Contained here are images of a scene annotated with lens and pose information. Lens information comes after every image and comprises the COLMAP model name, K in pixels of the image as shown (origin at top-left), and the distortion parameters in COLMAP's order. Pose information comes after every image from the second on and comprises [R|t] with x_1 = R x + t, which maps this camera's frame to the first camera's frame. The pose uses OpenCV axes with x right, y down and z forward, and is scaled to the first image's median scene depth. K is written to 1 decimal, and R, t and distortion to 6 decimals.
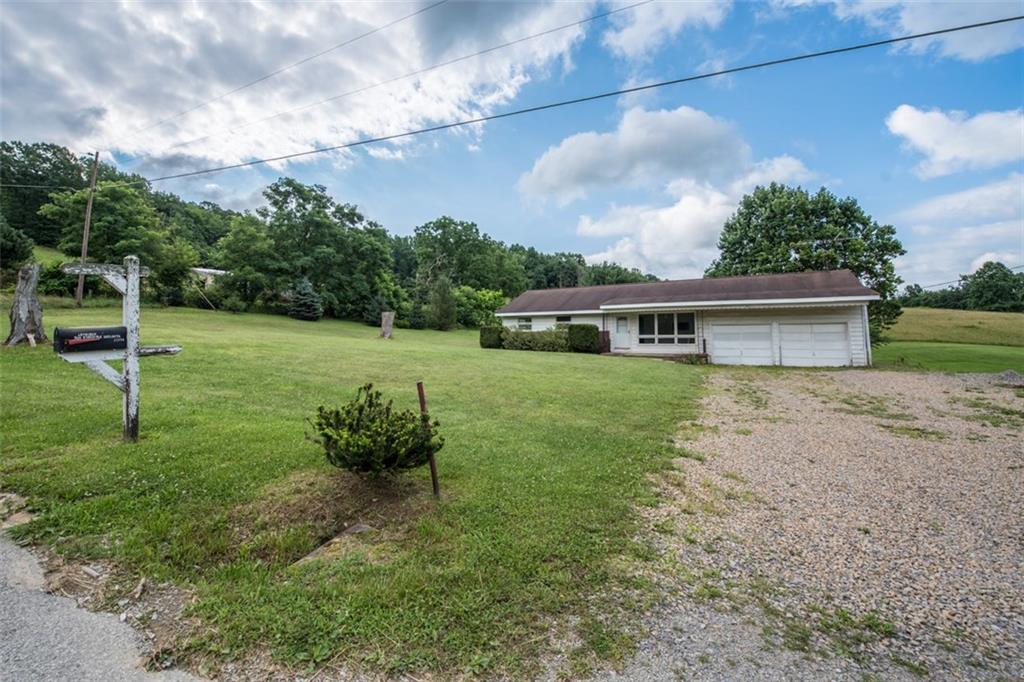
lens RADIAL K [[423.6, 0, 514.8], [0, 423.6, 336.1], [0, 0, 1]] dist [-0.002417, -0.000688]
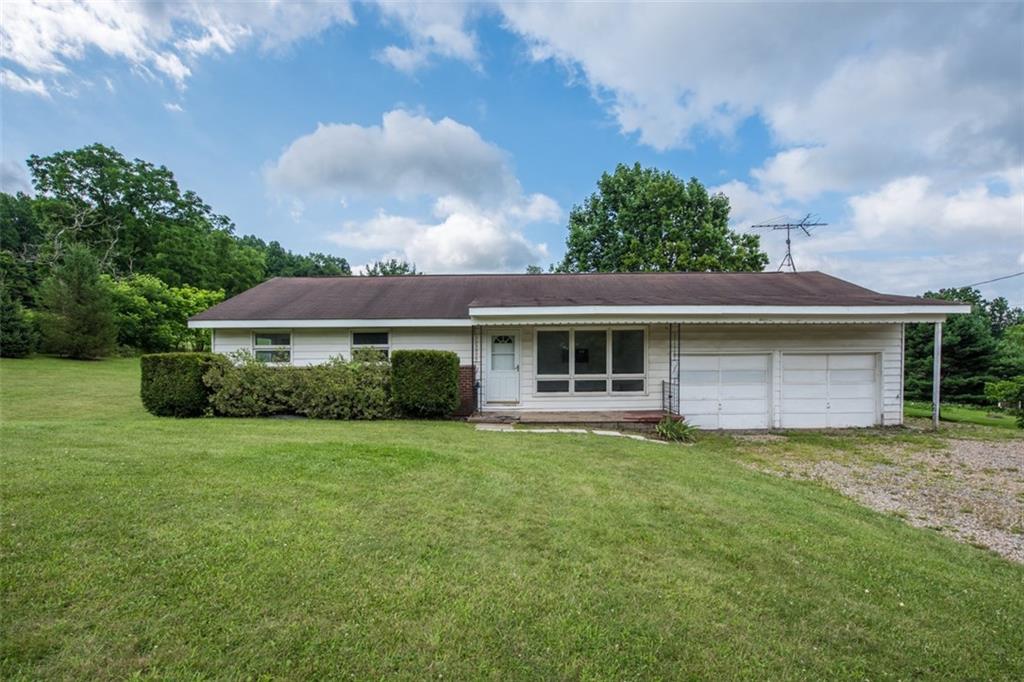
lens RADIAL K [[485.7, 0, 508.2], [0, 485.7, 367.0], [0, 0, 1]] dist [-0.009783, -0.001742]
pose [[0.882914, -0.007454, 0.469476, 0.003805], [0.002933, 0.999942, 0.010360, -0.012060], [-0.469526, -0.007770, 0.882885, 0.374626]]
